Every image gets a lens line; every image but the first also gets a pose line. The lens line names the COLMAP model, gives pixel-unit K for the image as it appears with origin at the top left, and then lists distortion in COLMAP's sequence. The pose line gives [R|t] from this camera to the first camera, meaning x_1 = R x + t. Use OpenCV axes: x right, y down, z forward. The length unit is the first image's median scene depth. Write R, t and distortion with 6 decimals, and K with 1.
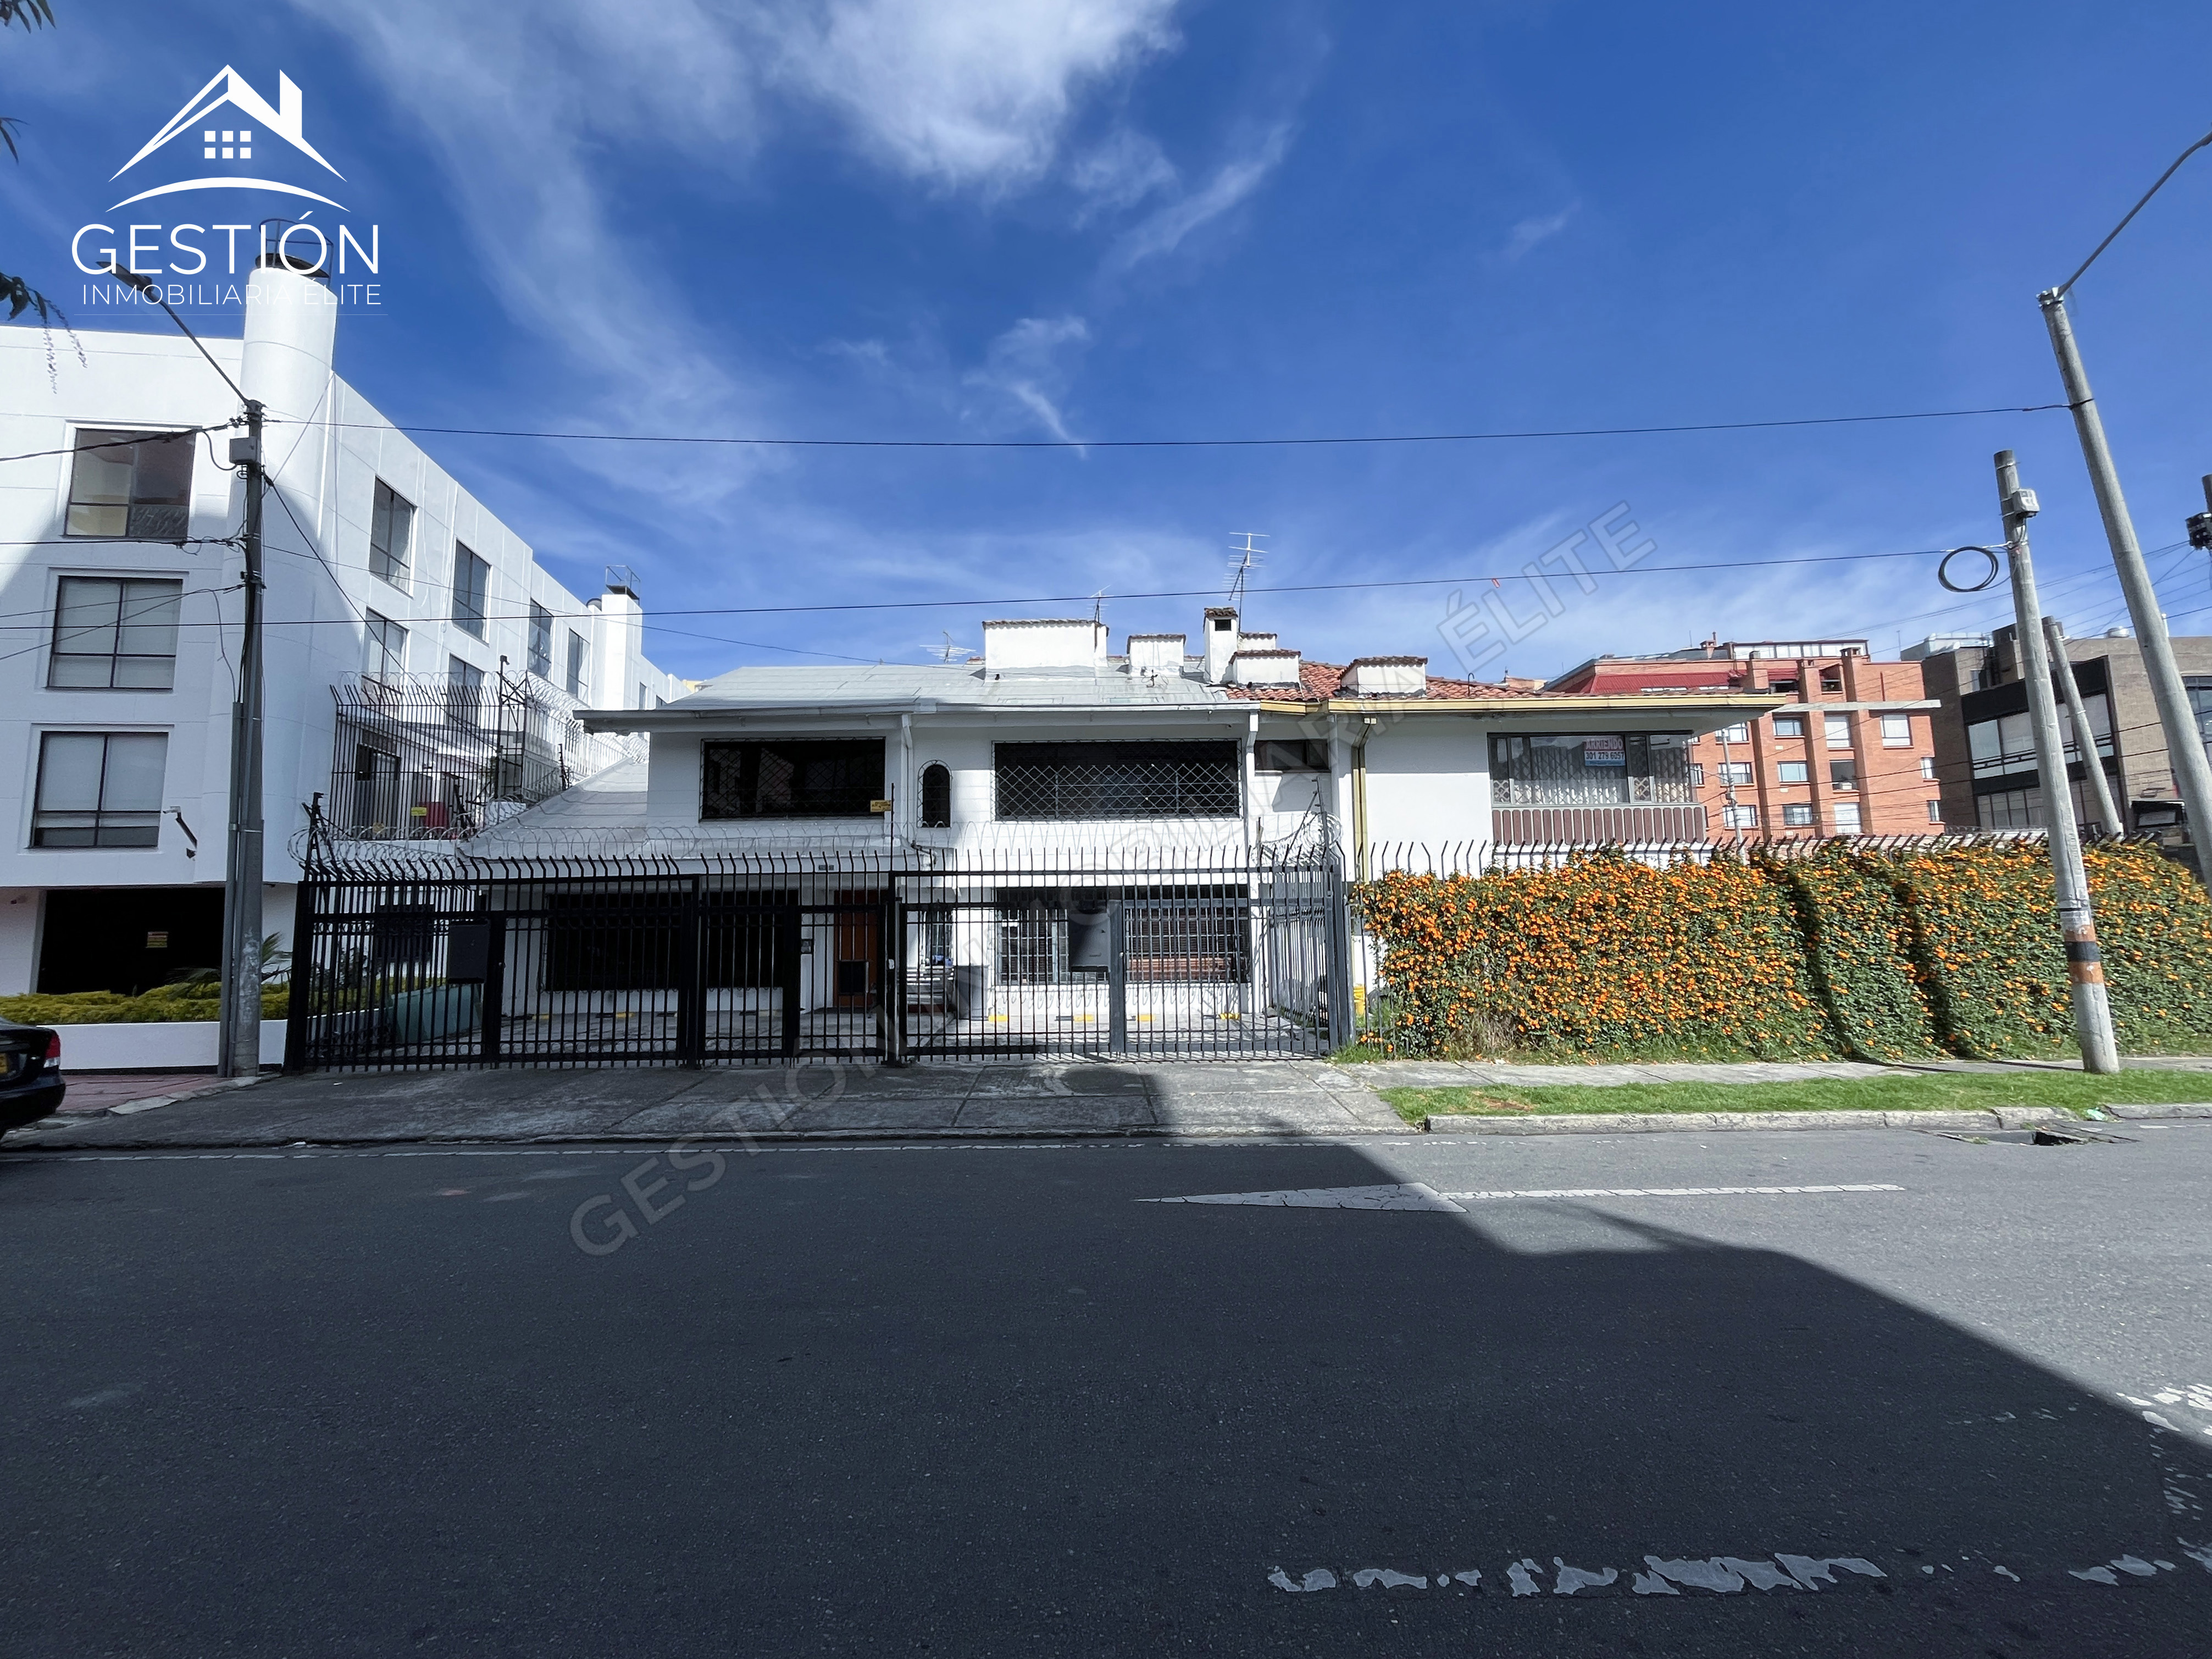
lens RADIAL K [[940.5, 0, 1115.6], [0, 940.5, 827.8], [0, 0, 1]] dist [0.017723, 0.000003]
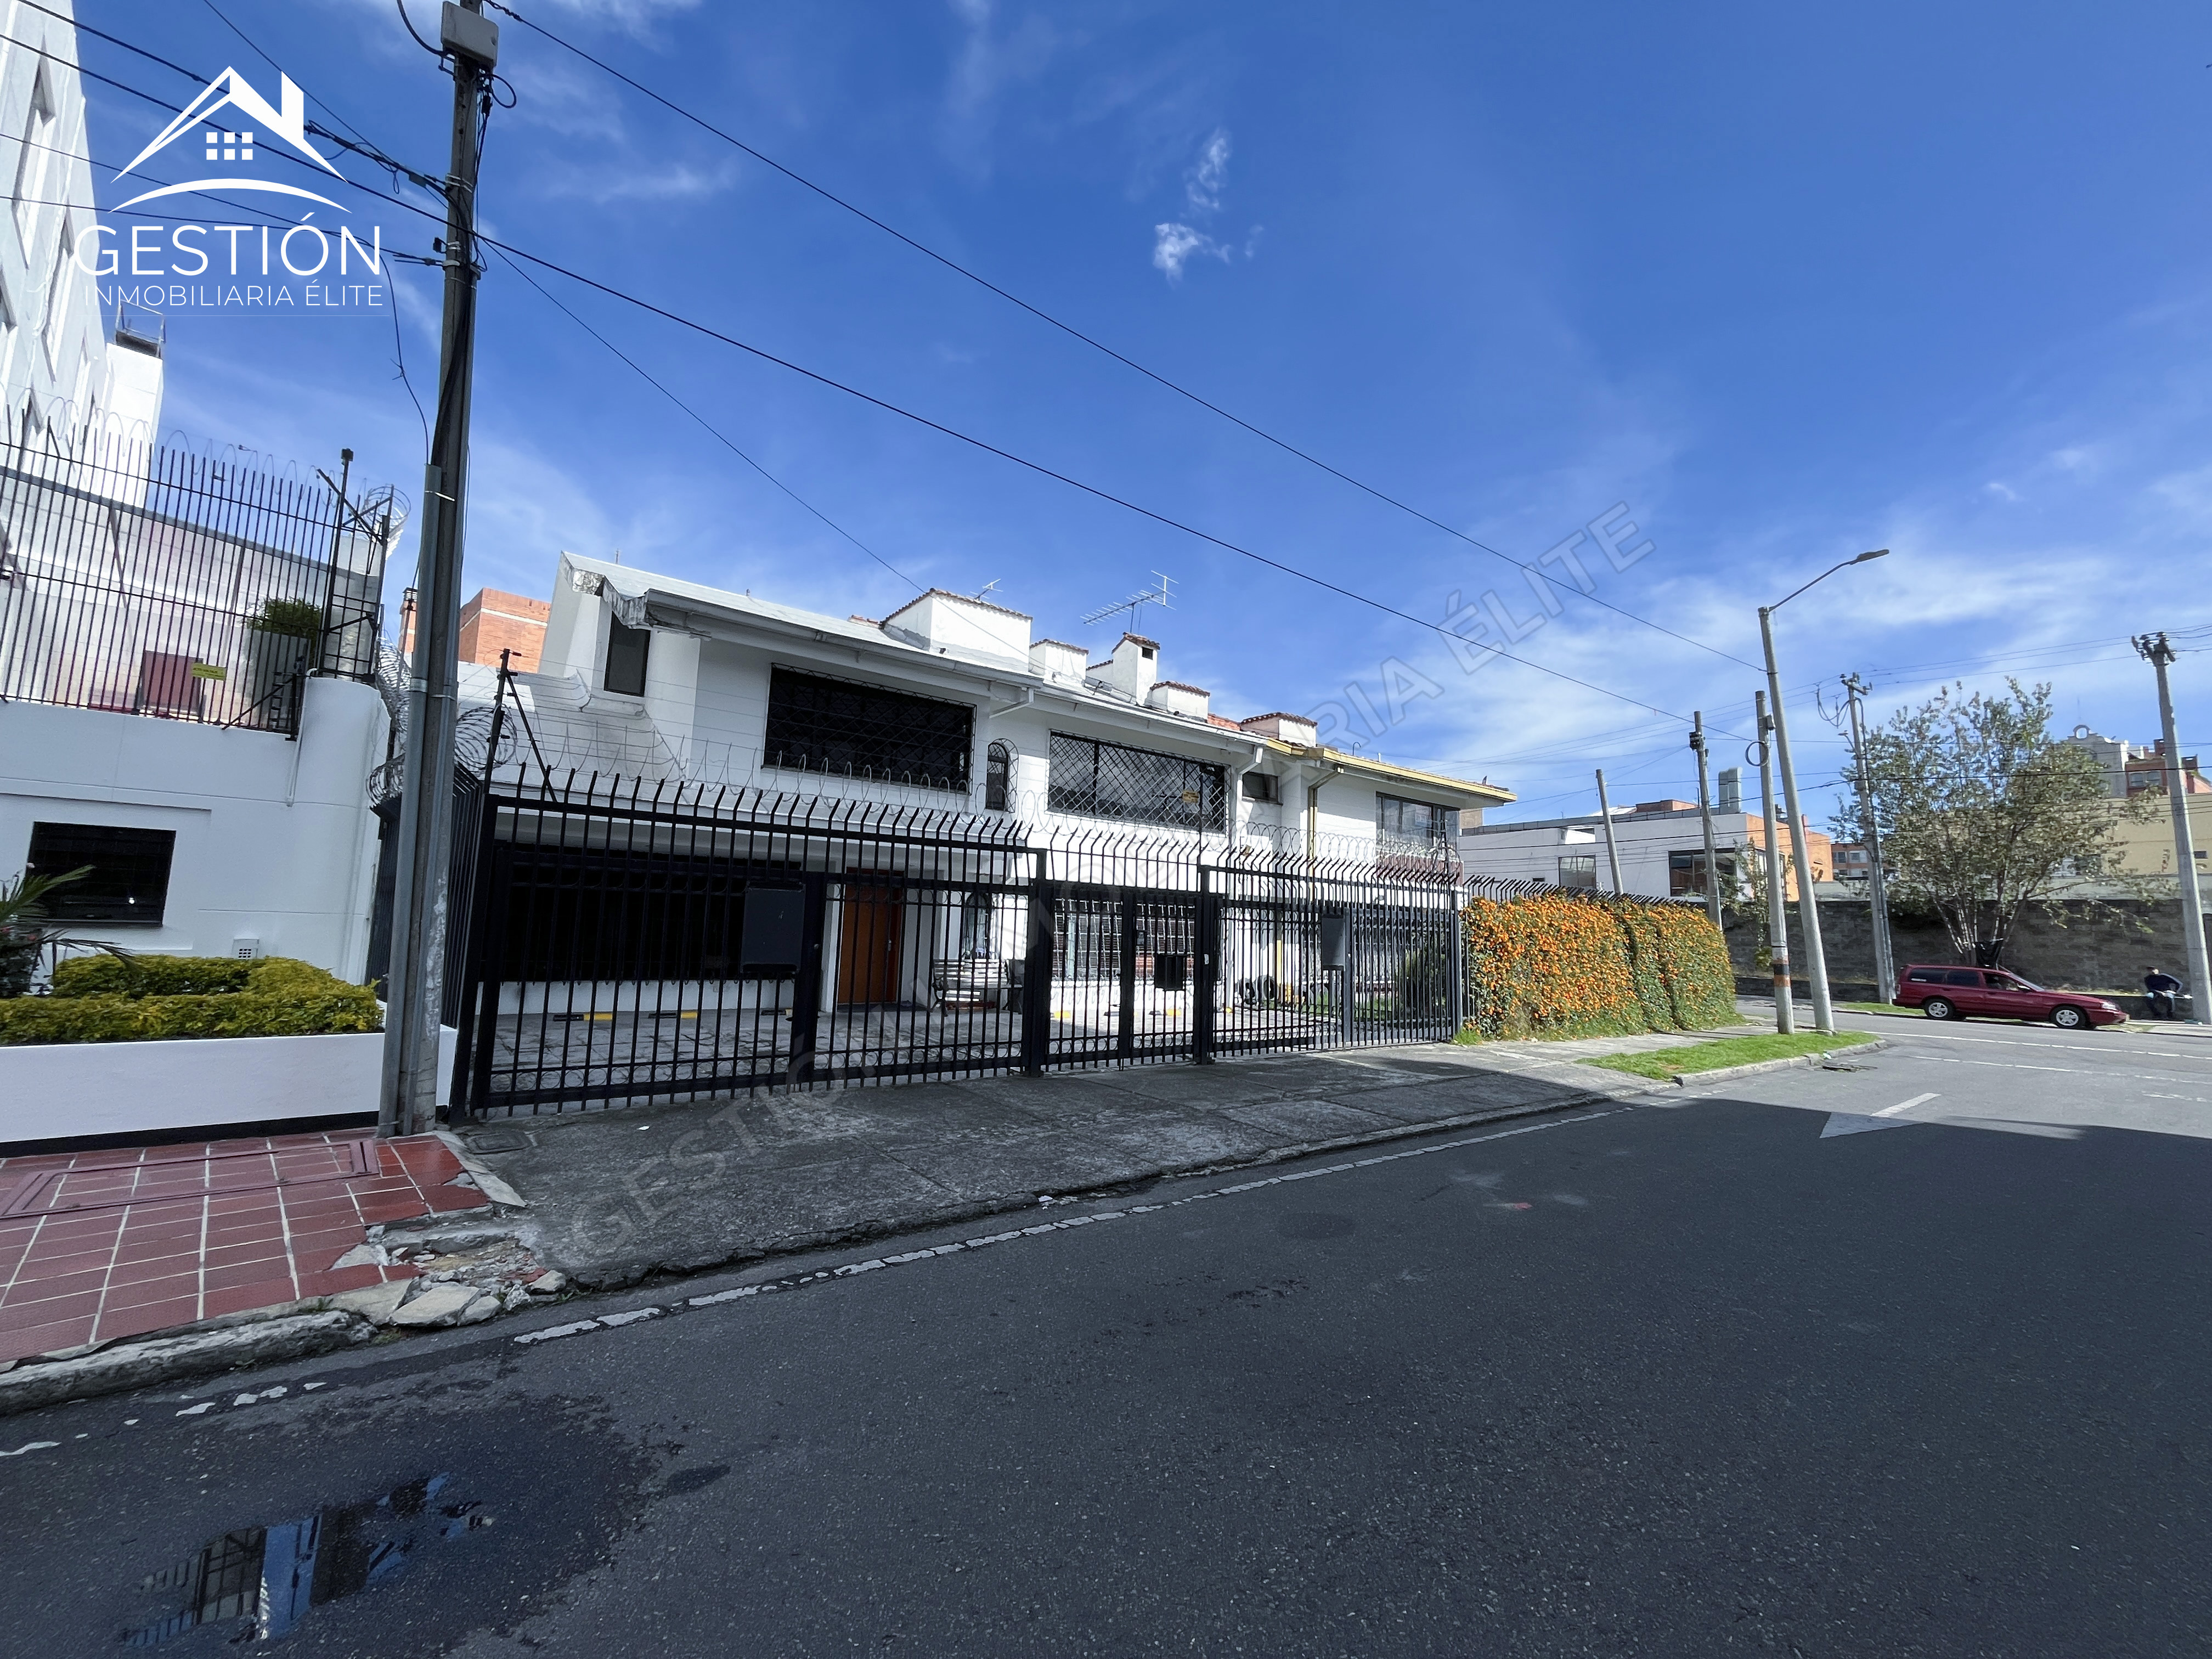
lens RADIAL K [[894.4, 0, 1108.2], [0, 894.4, 825.5], [0, 0, 1]] dist [0.001128, 0.000097]
pose [[0.795022, 0.113444, 0.595878, -0.639348], [-0.112391, 0.992895, -0.039077, 0.037238], [-0.596078, -0.035904, 0.802123, 0.222823]]
